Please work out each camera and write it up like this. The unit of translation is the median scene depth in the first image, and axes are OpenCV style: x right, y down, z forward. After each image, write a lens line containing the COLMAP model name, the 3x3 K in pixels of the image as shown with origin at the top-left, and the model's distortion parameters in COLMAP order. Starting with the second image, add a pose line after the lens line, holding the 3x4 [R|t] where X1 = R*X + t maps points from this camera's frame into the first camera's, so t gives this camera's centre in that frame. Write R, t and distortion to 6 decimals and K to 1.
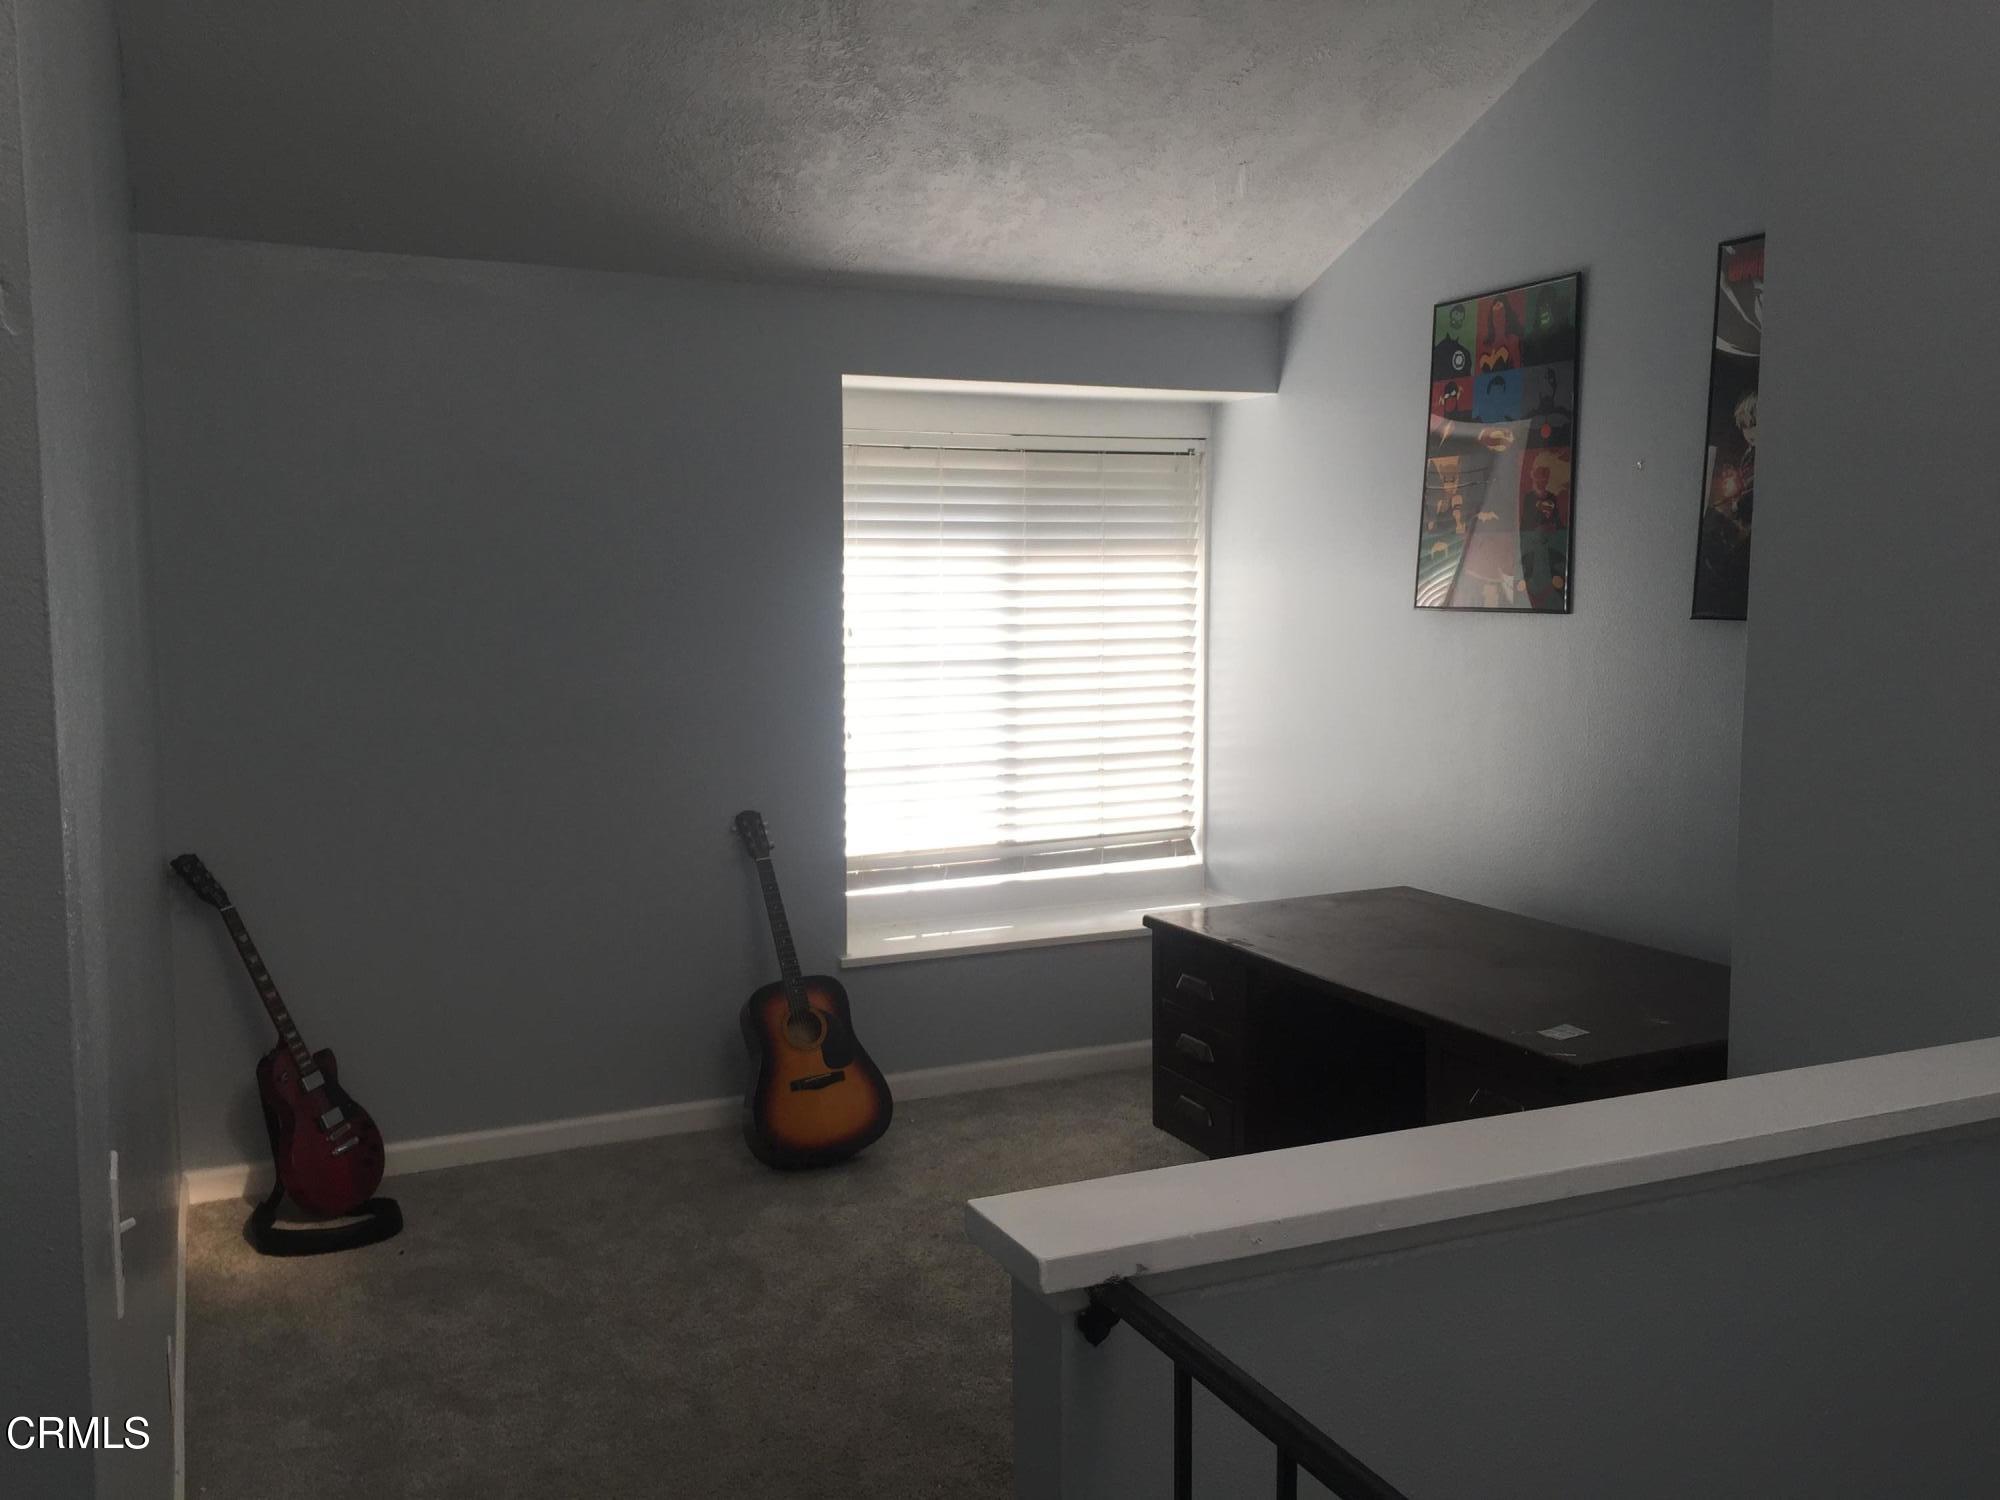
lens RADIAL K [[1724.2, 0, 1003.9], [0, 1724.2, 740.0], [0, 0, 1]] dist [0.080946, -0.087833]
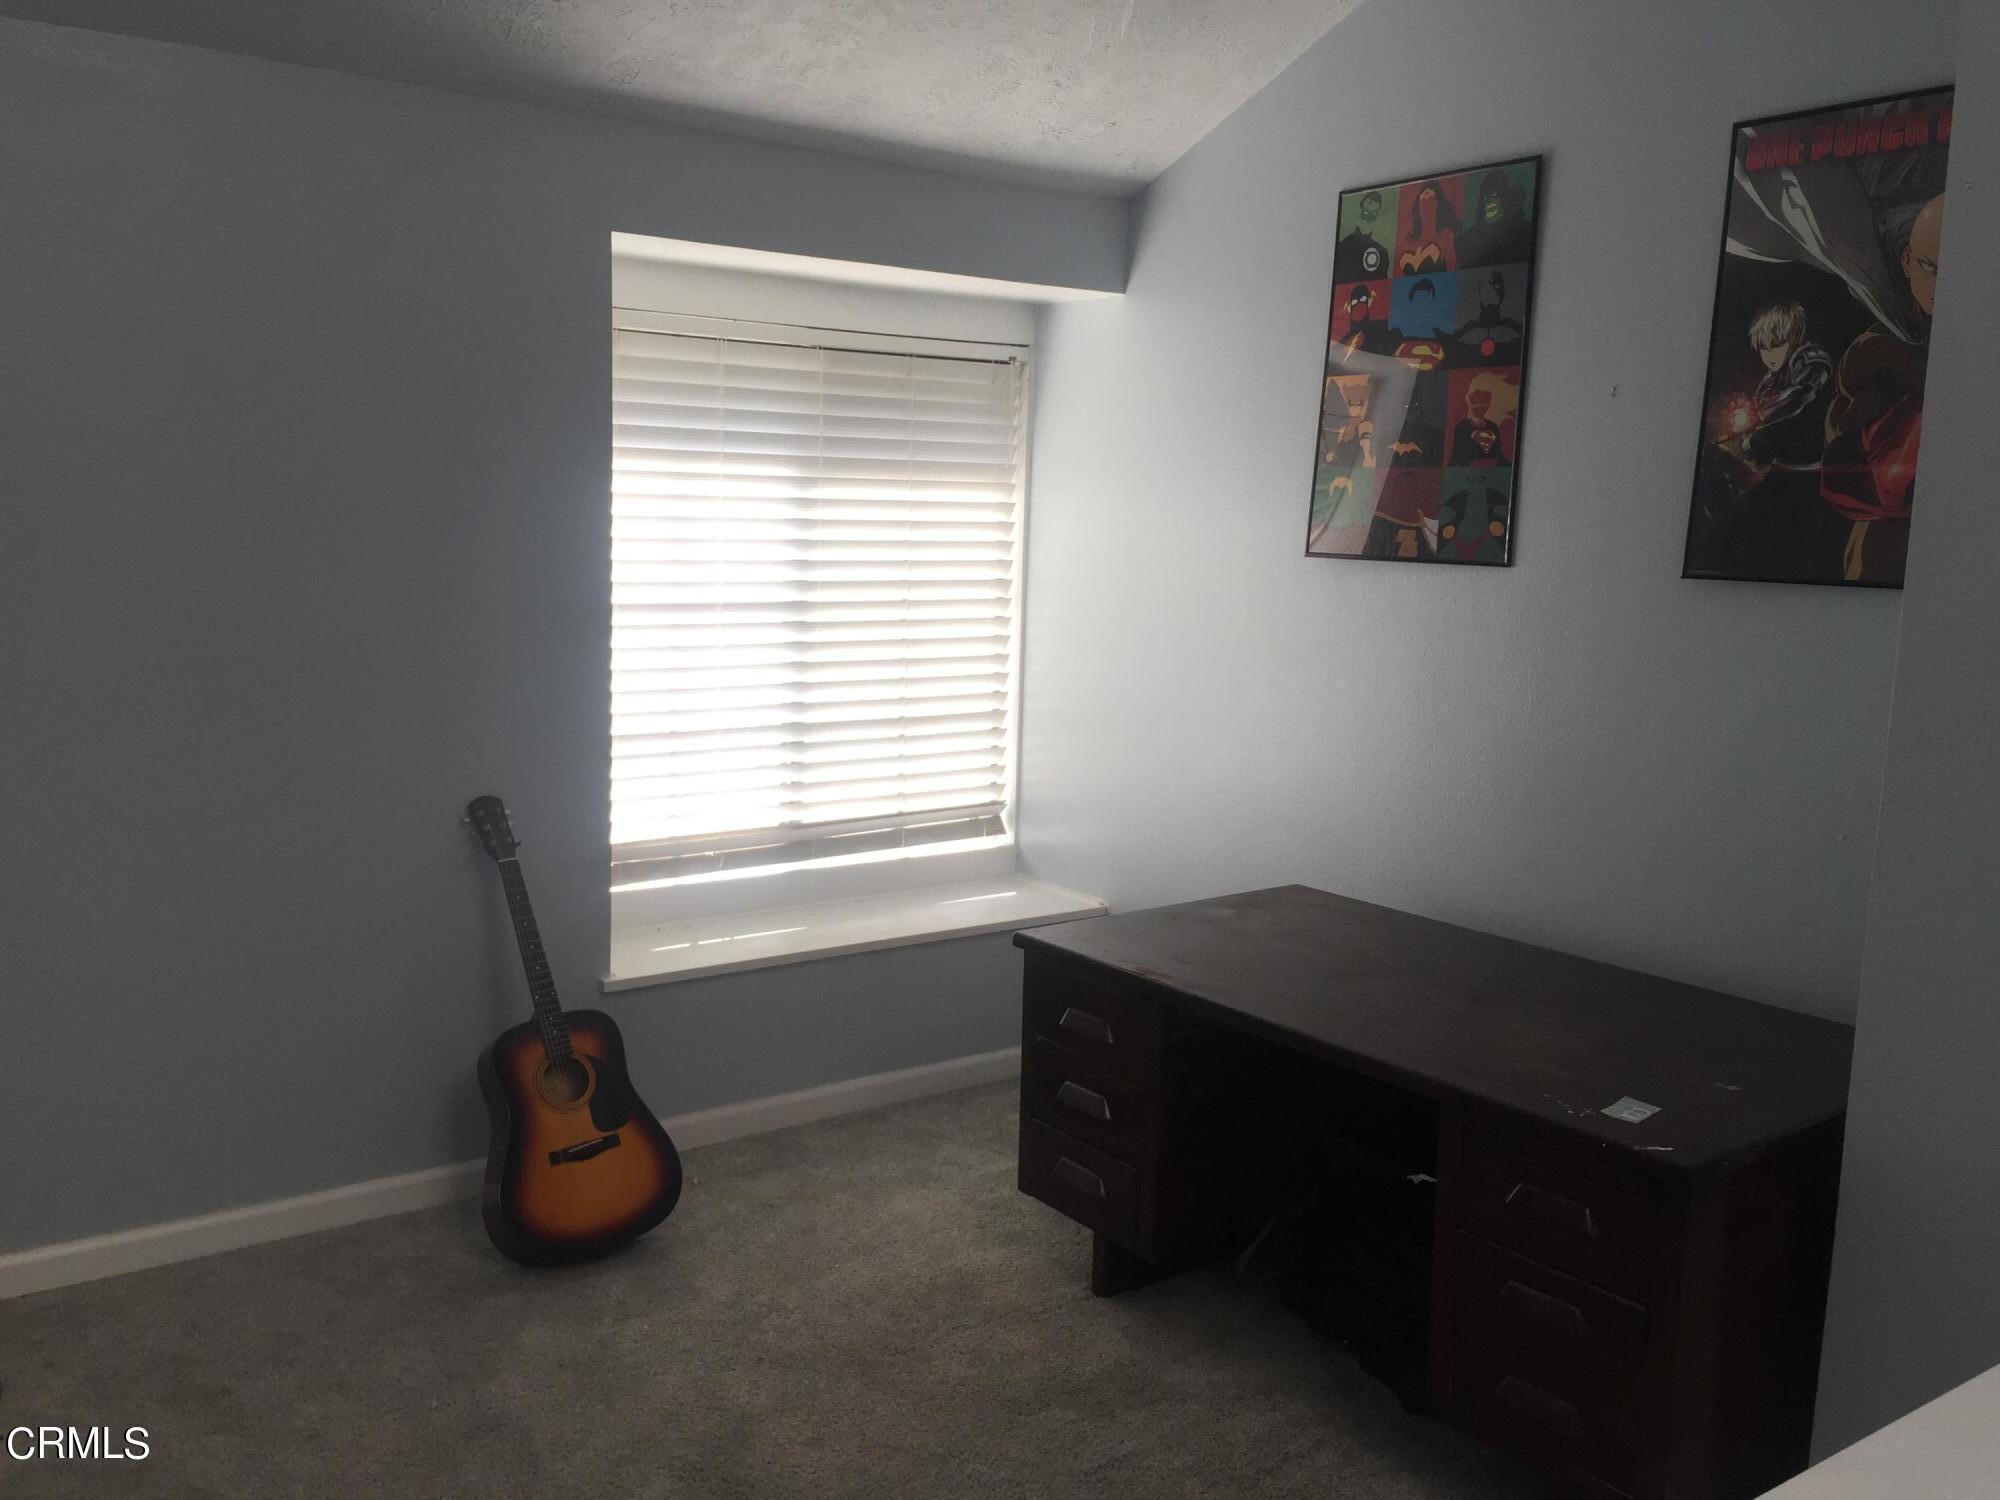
lens RADIAL K [[1724.2, 0, 1003.9], [0, 1724.2, 740.0], [0, 0, 1]] dist [0.080946, -0.087833]
pose [[0.980792, 0.004189, 0.195010, -0.070339], [-0.011879, 0.999196, 0.038284, -0.016129], [-0.194693, -0.039865, 0.980054, 0.193522]]
